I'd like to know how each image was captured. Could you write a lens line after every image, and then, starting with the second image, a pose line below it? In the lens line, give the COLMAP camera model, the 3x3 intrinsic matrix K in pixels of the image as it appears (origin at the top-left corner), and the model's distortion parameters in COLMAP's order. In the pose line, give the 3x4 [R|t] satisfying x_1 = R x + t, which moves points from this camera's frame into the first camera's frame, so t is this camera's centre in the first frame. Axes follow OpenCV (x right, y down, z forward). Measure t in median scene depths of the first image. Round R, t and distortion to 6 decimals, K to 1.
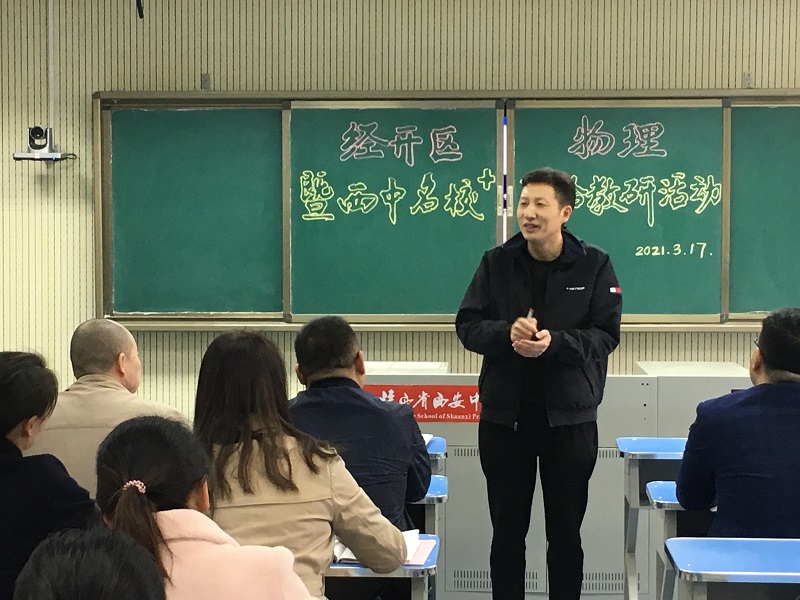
lens RADIAL K [[1383.9, 0, 398.2], [0, 1383.9, 296.4], [0, 0, 1]] dist [0.030646, 0.000000]
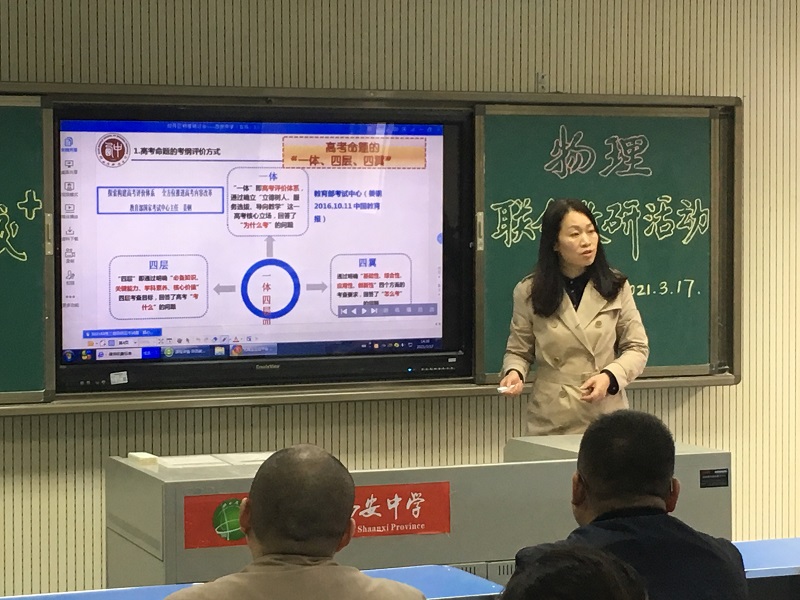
lens RADIAL K [[1911.5, 0, 390.5], [0, 1911.5, 350.2], [0, 0, 1]] dist [0.008604, 0.000000]
pose [[0.922144, -0.030567, 0.385637, -0.393759], [0.033947, 0.999422, -0.001958, 0.000036], [-0.385354, 0.014897, 0.922648, 0.007265]]
